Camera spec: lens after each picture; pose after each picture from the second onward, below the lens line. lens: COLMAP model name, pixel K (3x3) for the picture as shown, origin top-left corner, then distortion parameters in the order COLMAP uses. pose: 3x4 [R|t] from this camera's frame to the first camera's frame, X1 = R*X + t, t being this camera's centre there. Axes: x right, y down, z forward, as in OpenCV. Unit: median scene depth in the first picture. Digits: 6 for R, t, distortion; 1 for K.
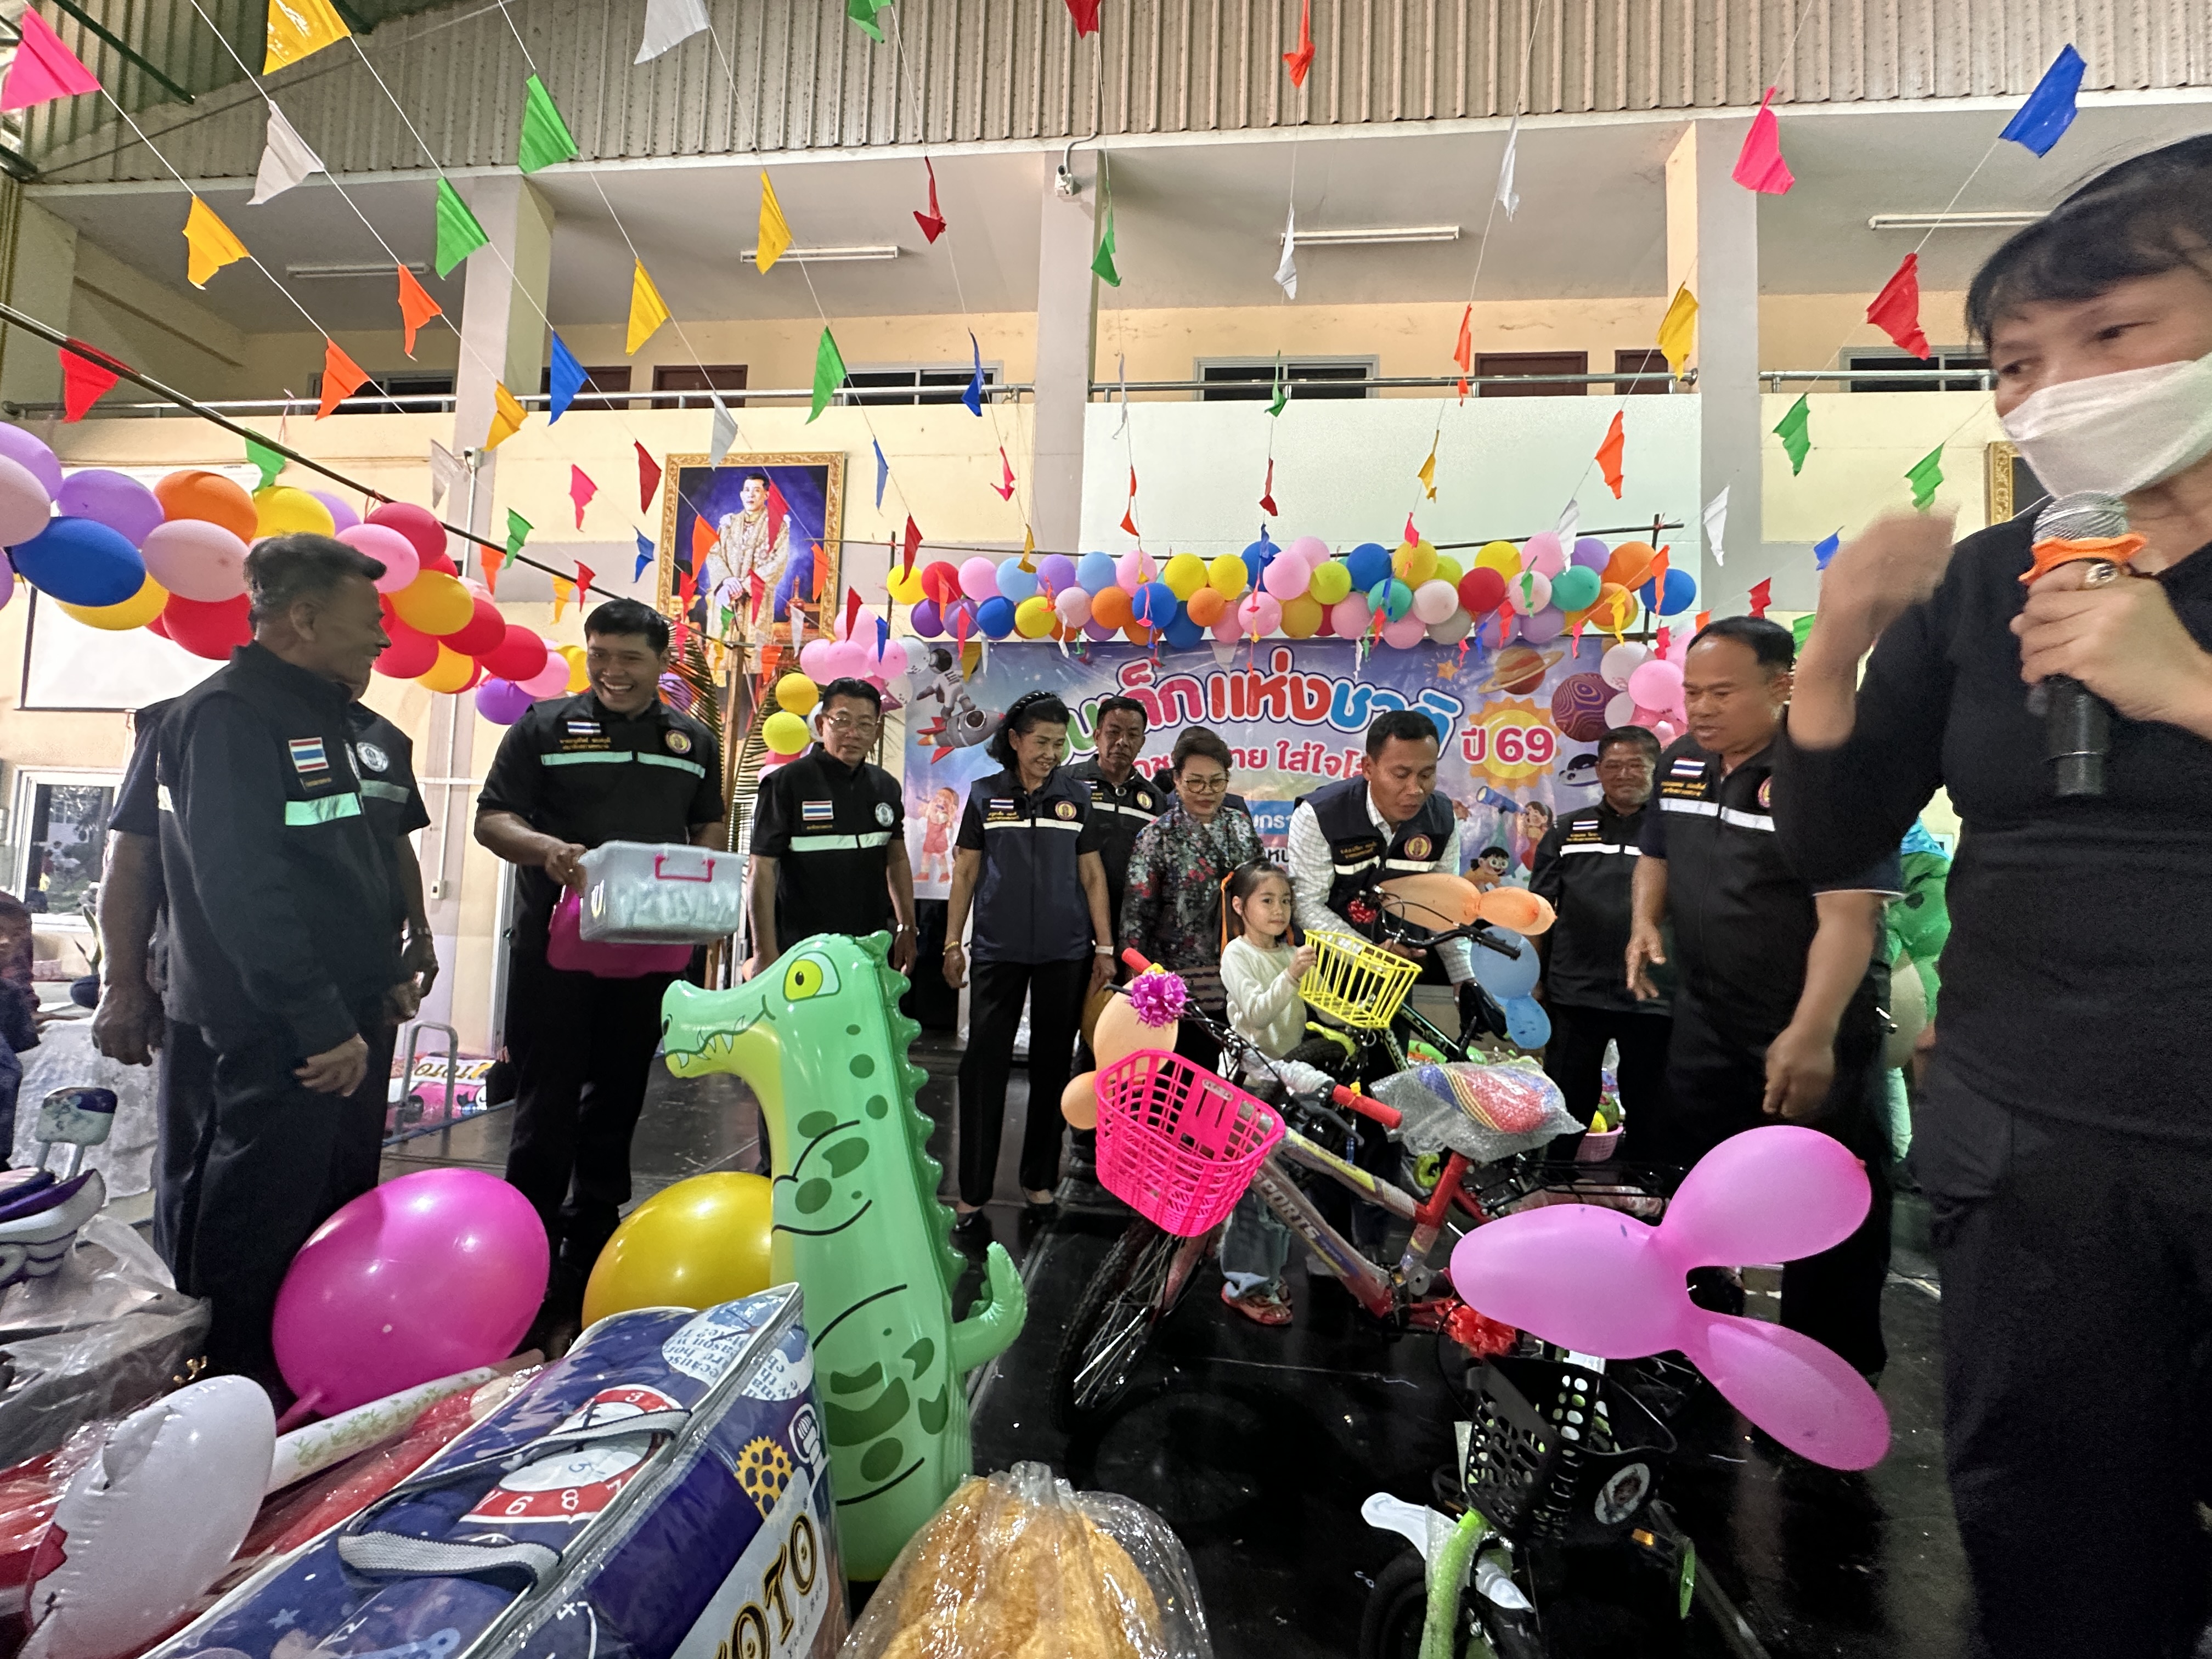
lens RADIAL K [[996.1, 0, 1073.2], [0, 996.1, 828.0], [0, 0, 1]] dist [-0.017710, 0.000073]
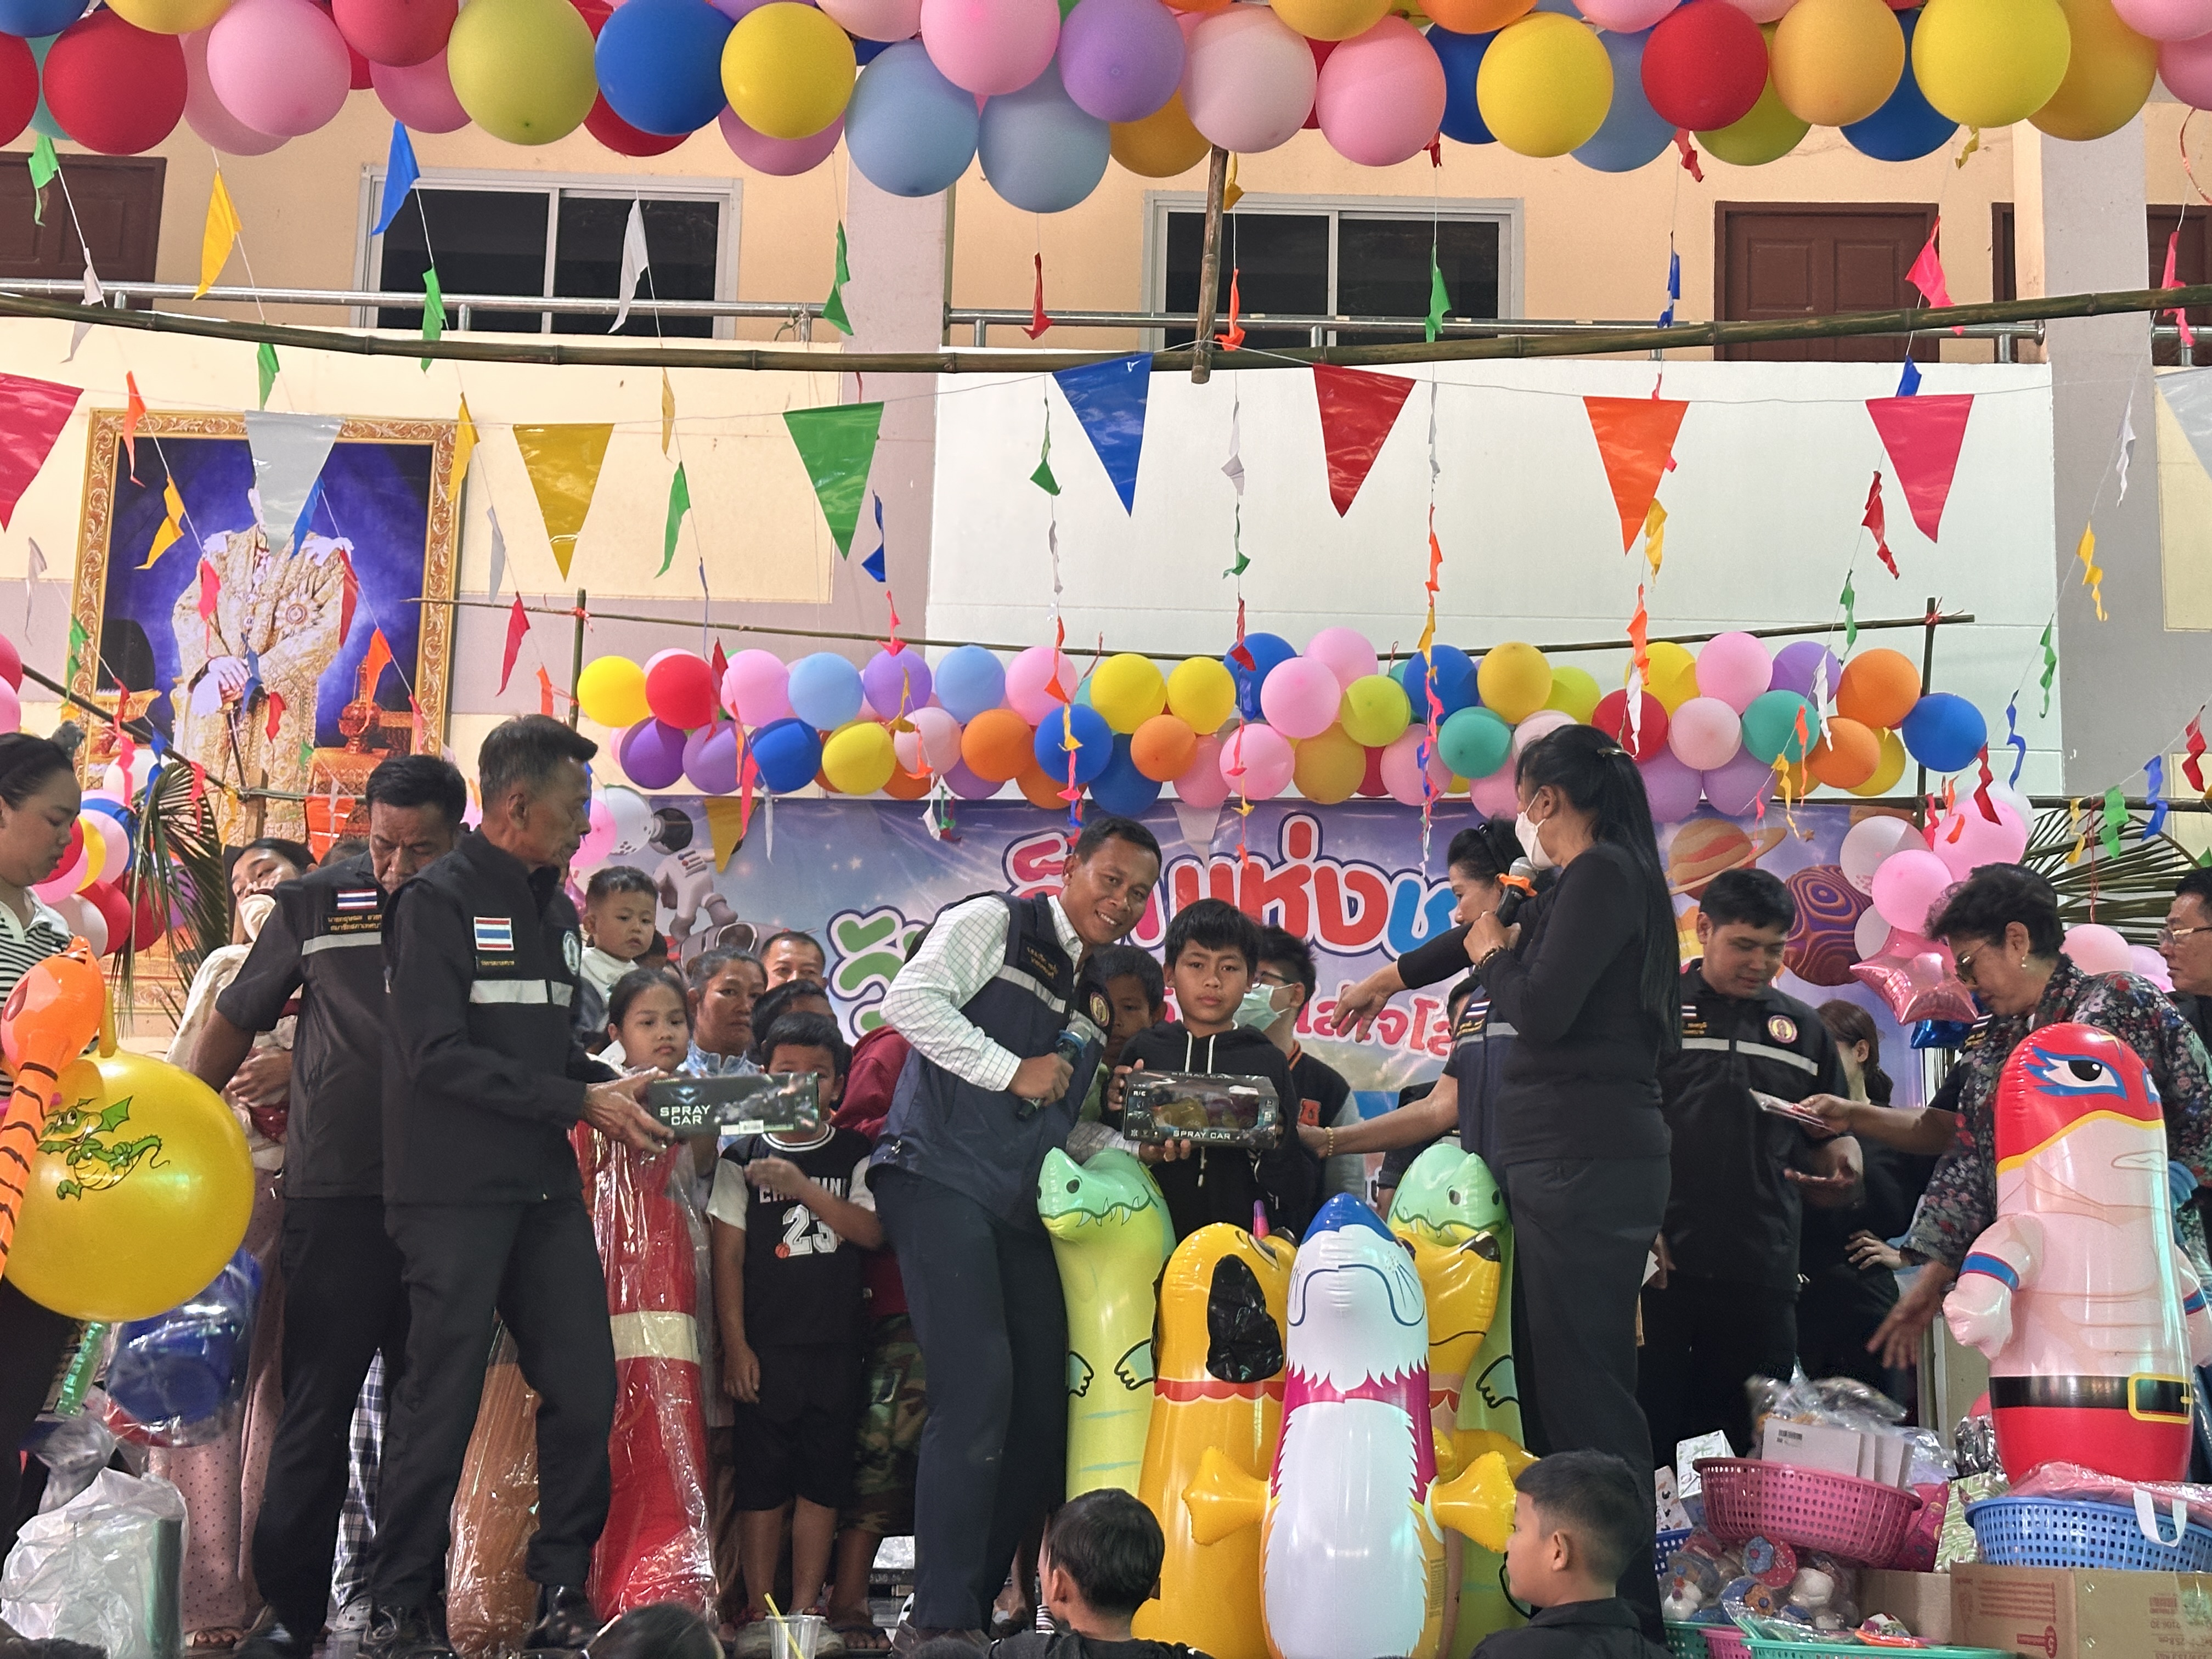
lens RADIAL K [[3100.1, 0, 1106.0], [0, 3100.1, 829.5], [0, 0, 1]] dist [0.217997, -0.081659]
pose [[0.994484, 0.009212, 0.104486, -0.080540], [0.005910, 0.989633, -0.143498, 0.075627], [-0.104725, 0.143323, 0.984119, -0.701674]]
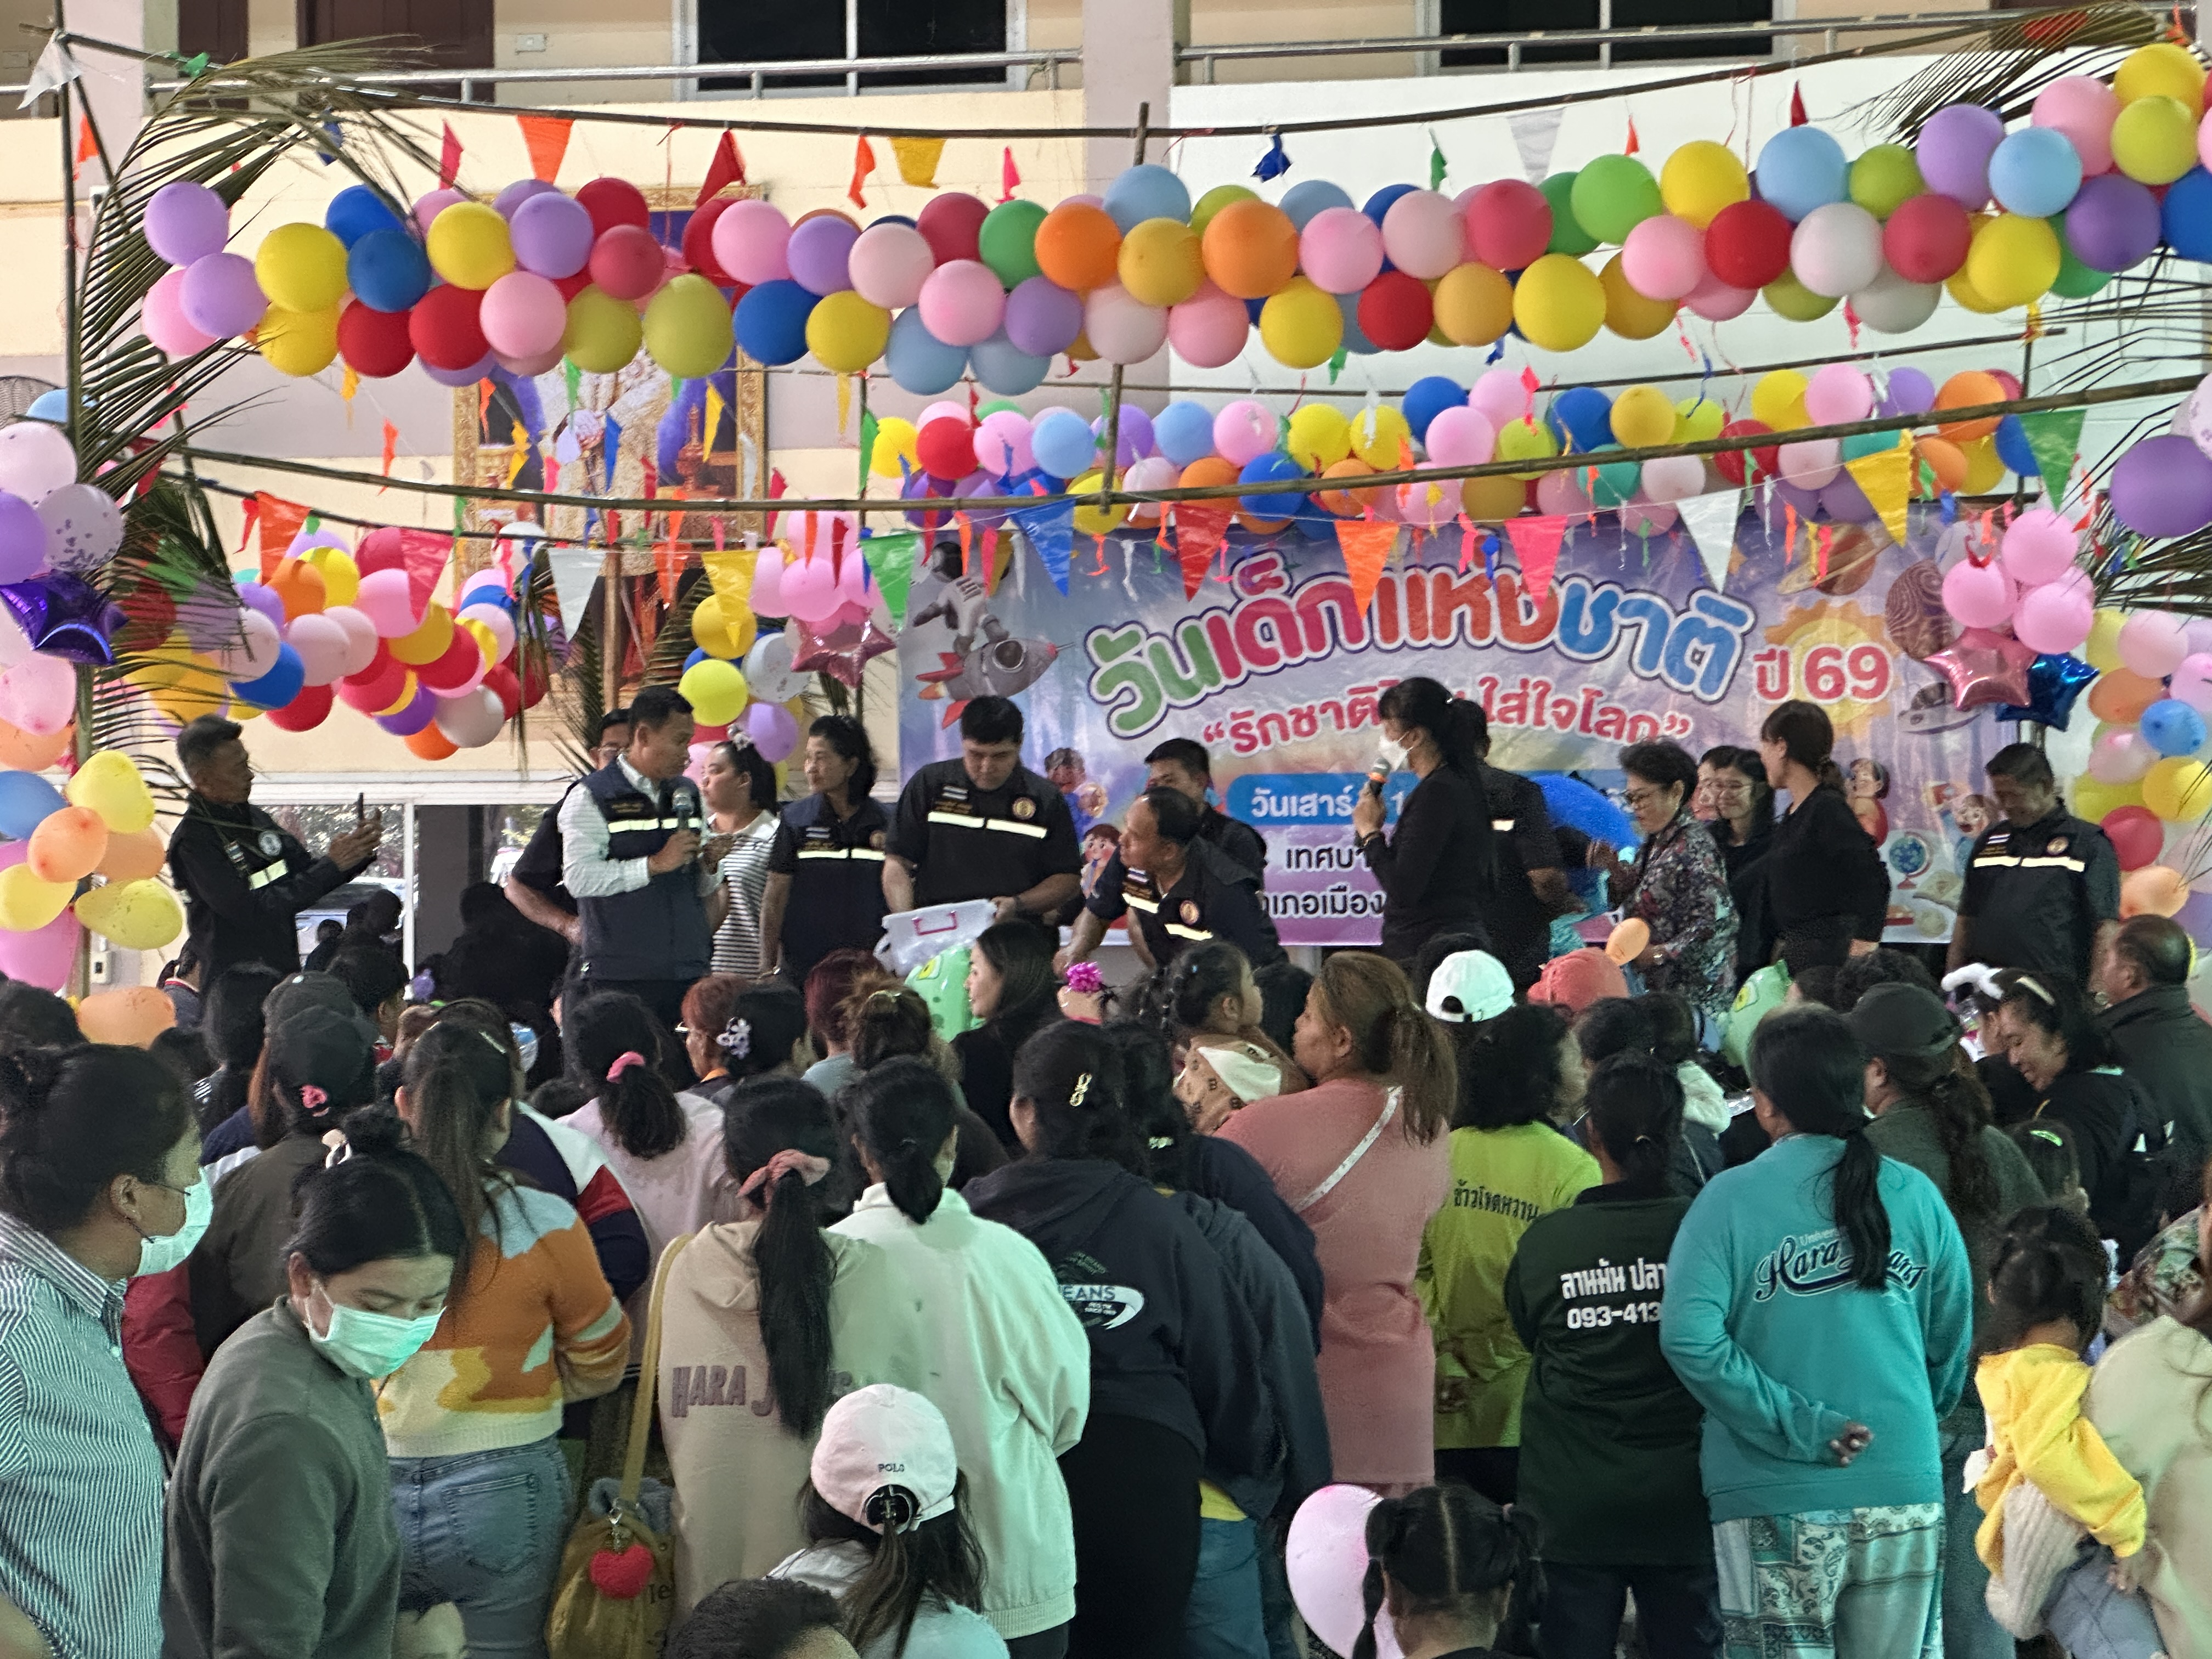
lens RADIAL K [[4927.3, 0, 1106.0], [0, 4927.3, 829.5], [0, 0, 1]] dist [0.009842, 0.143235]
pose [[0.994497, -0.043181, -0.095456, 0.263299], [0.047367, 0.997993, 0.042027, -0.133770], [0.093449, -0.046317, 0.994546, -2.163745]]
